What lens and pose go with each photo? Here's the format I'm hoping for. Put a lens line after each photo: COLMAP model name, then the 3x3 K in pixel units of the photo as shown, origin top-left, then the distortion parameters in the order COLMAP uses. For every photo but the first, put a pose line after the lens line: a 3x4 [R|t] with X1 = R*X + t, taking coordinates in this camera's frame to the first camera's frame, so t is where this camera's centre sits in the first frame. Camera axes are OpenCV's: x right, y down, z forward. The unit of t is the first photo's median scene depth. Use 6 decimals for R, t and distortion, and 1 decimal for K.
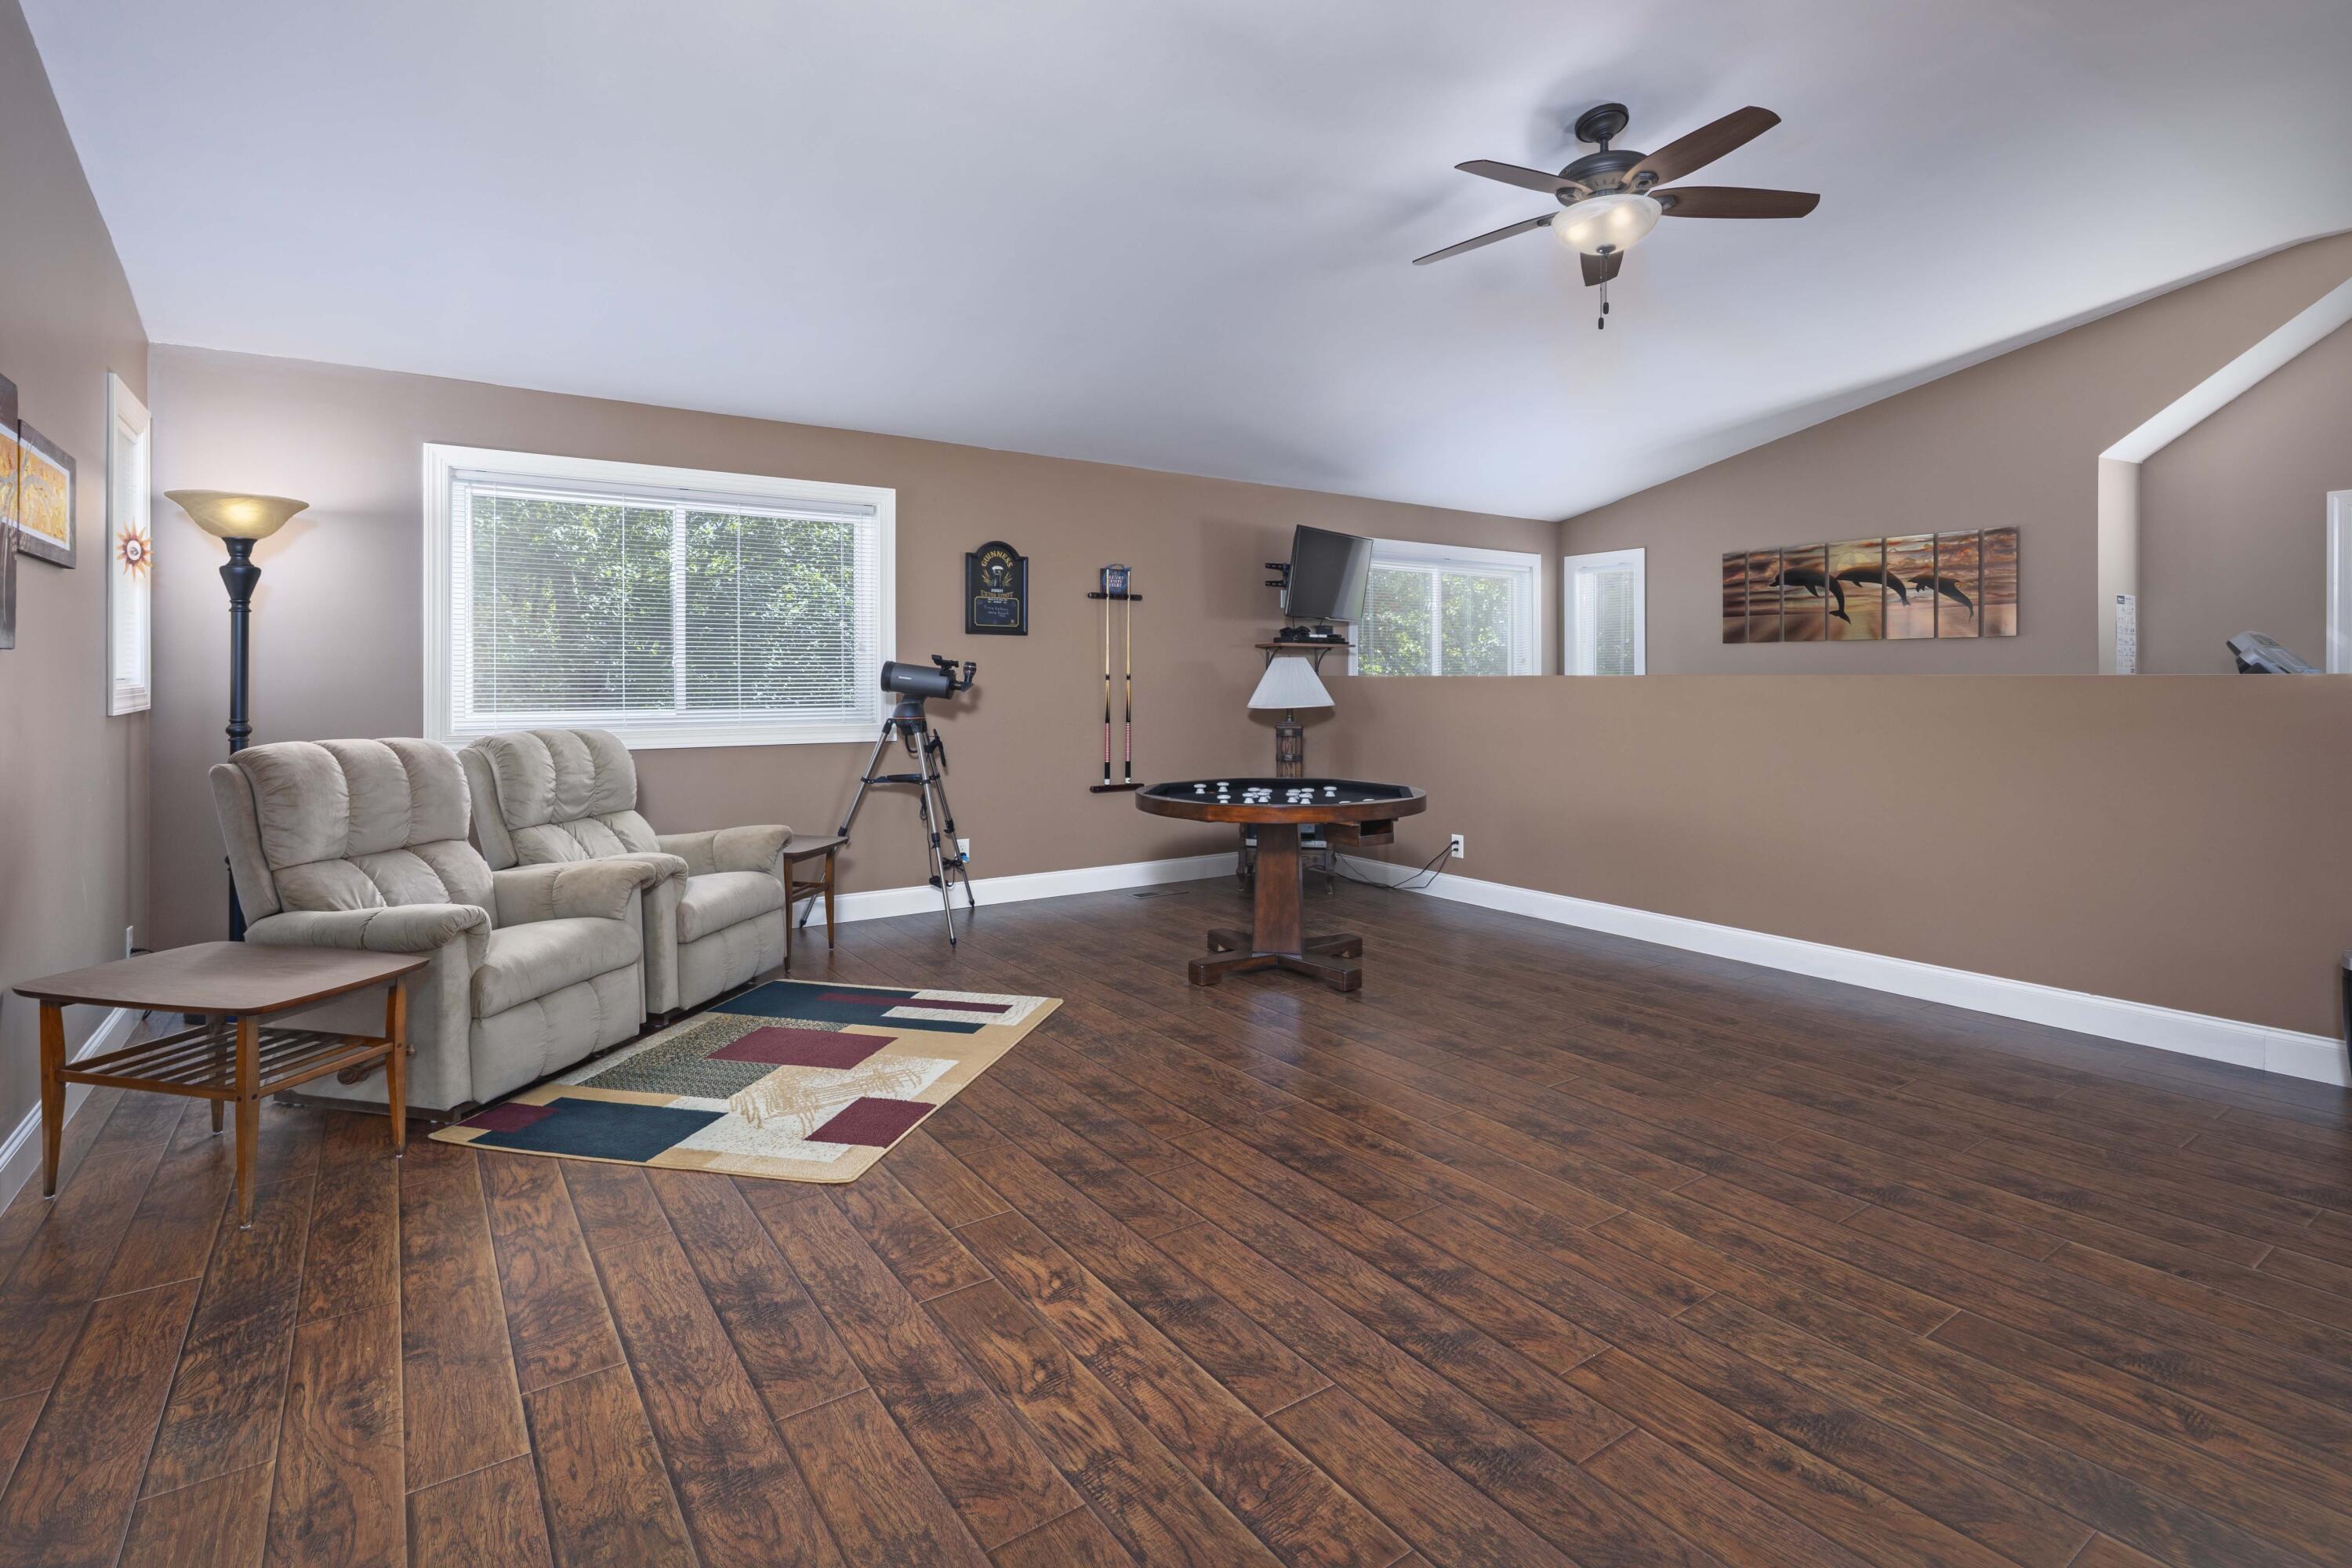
lens RADIAL K [[1136.6, 0, 1175.8], [0, 1136.6, 682.5], [0, 0, 1]] dist [-0.000726, -0.000465]
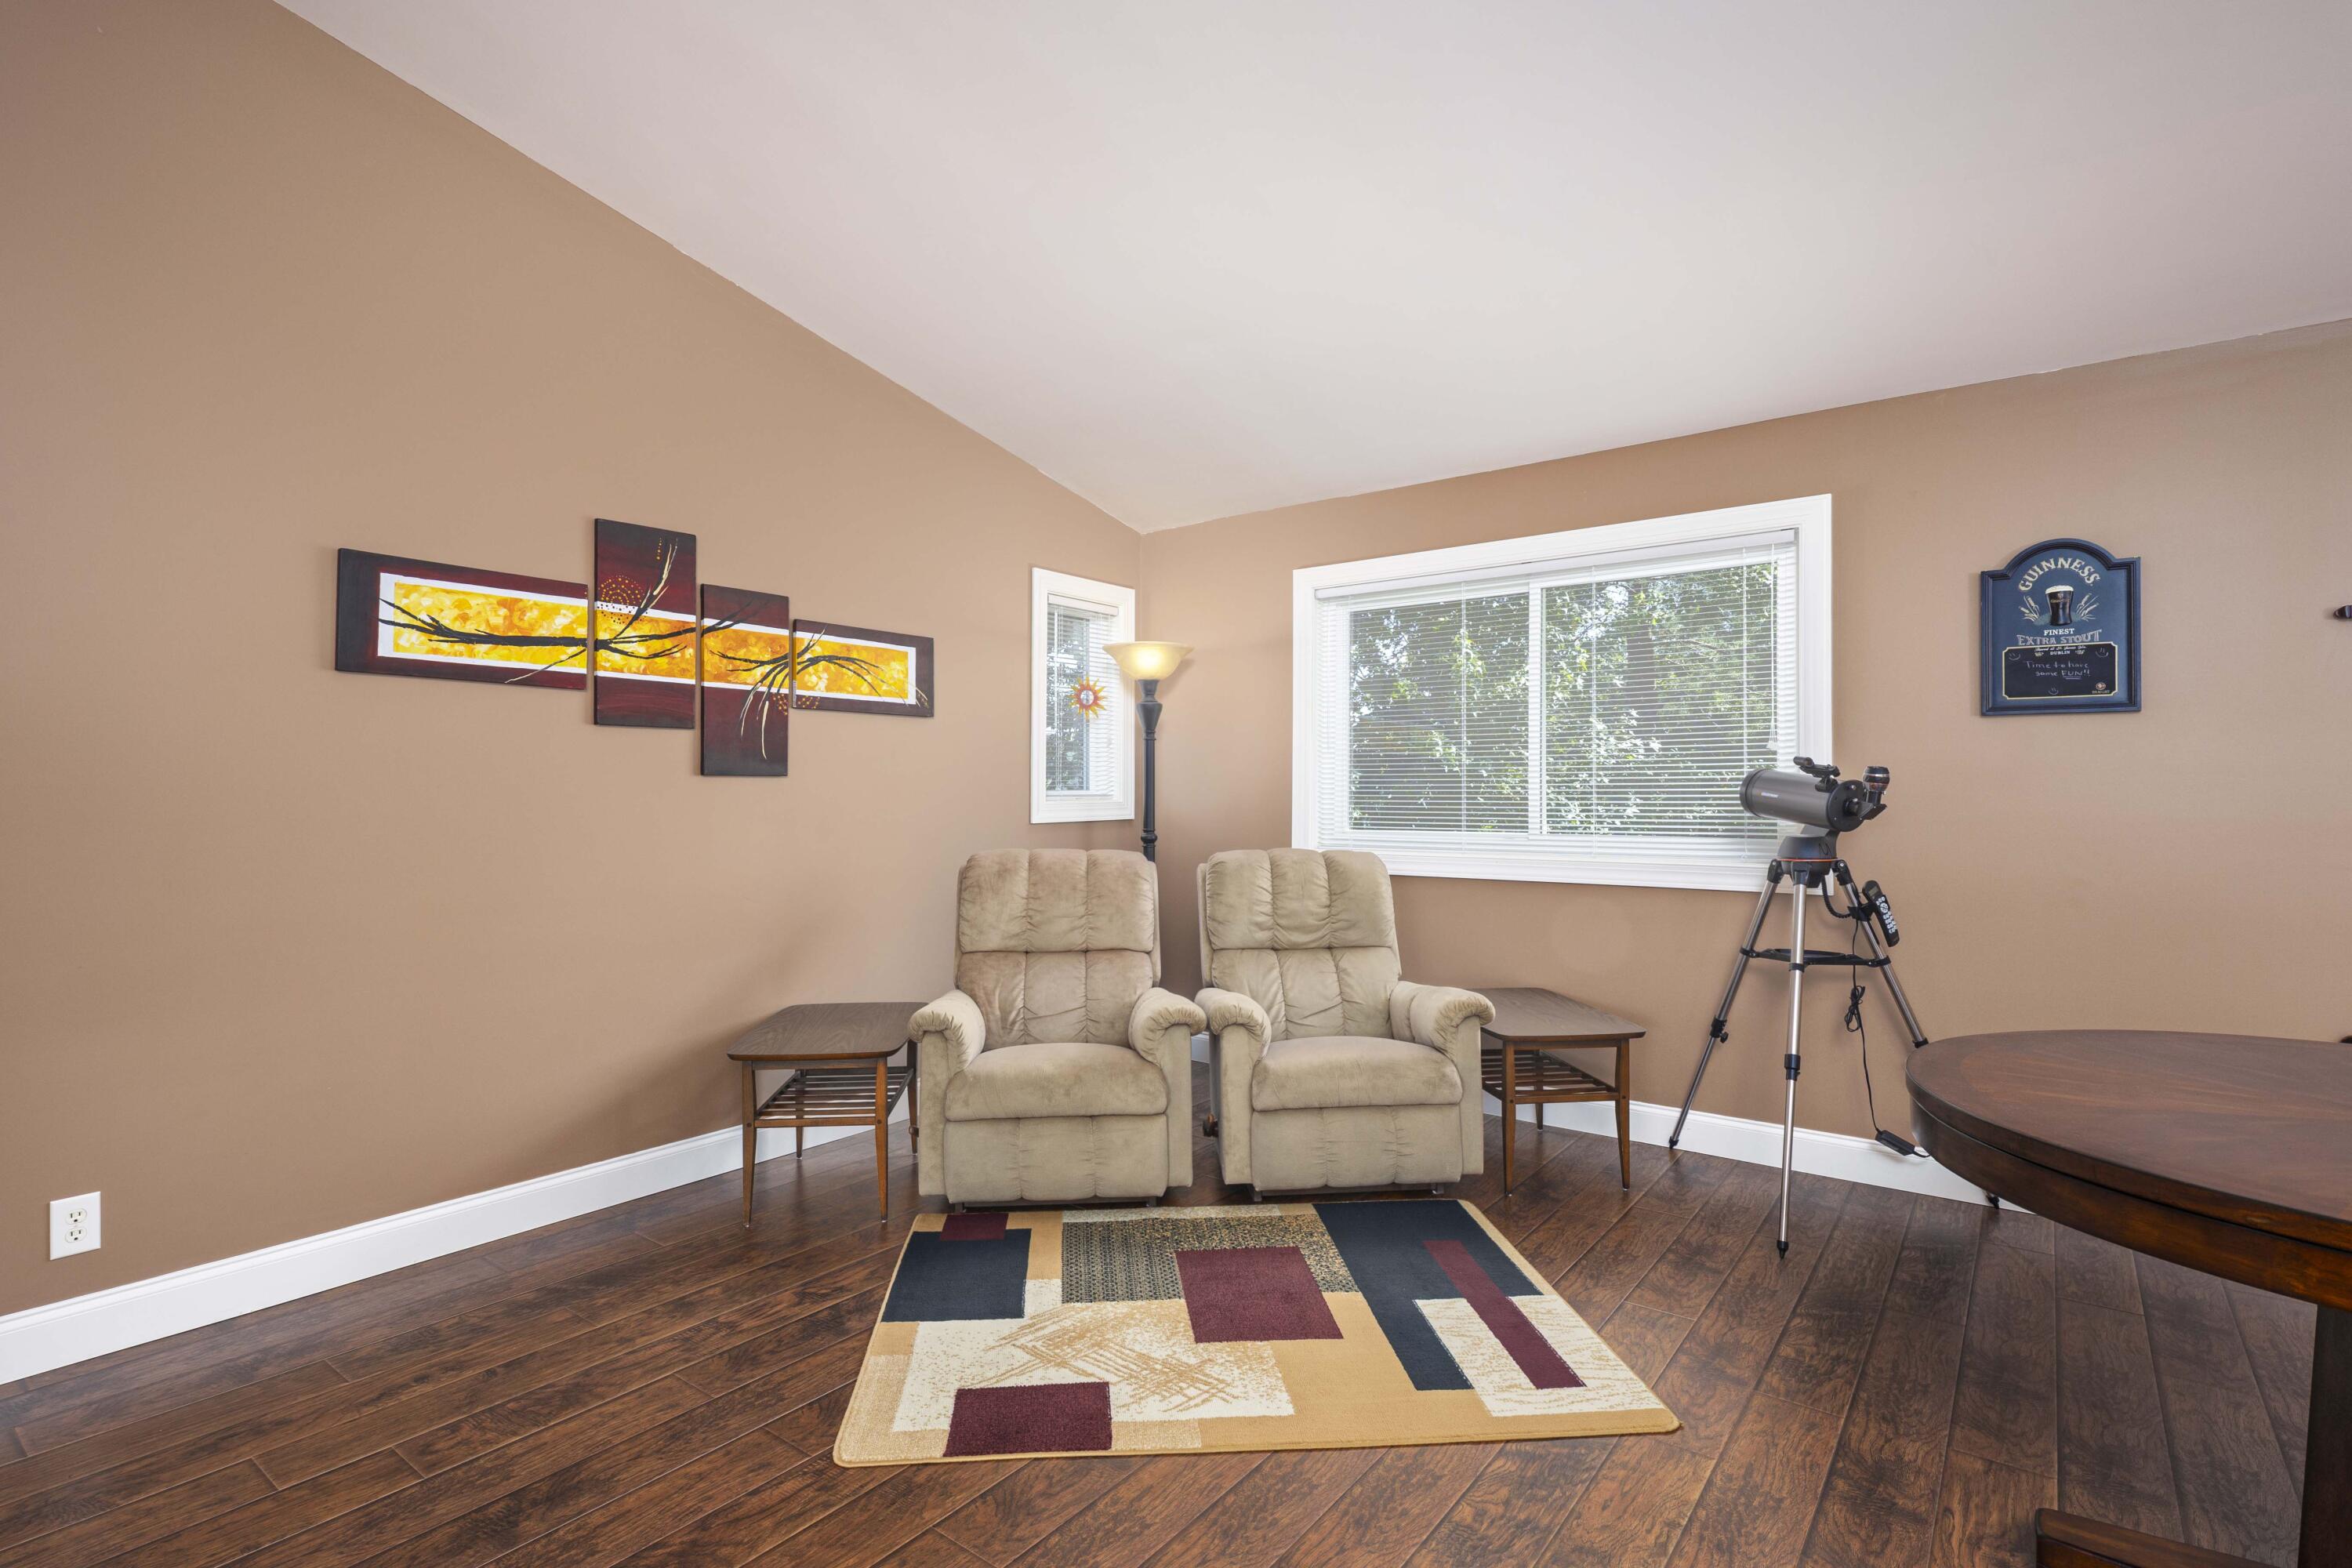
lens RADIAL K [[1129.0, 0, 1176.0], [0, 1129.0, 784.0], [0, 0, 1]] dist [-0.000711, -0.000716]
pose [[0.301725, -0.010735, -0.953335, 0.332064], [-0.003085, 0.999920, -0.012236, -0.001680], [0.953390, 0.006633, 0.301668, 0.658141]]
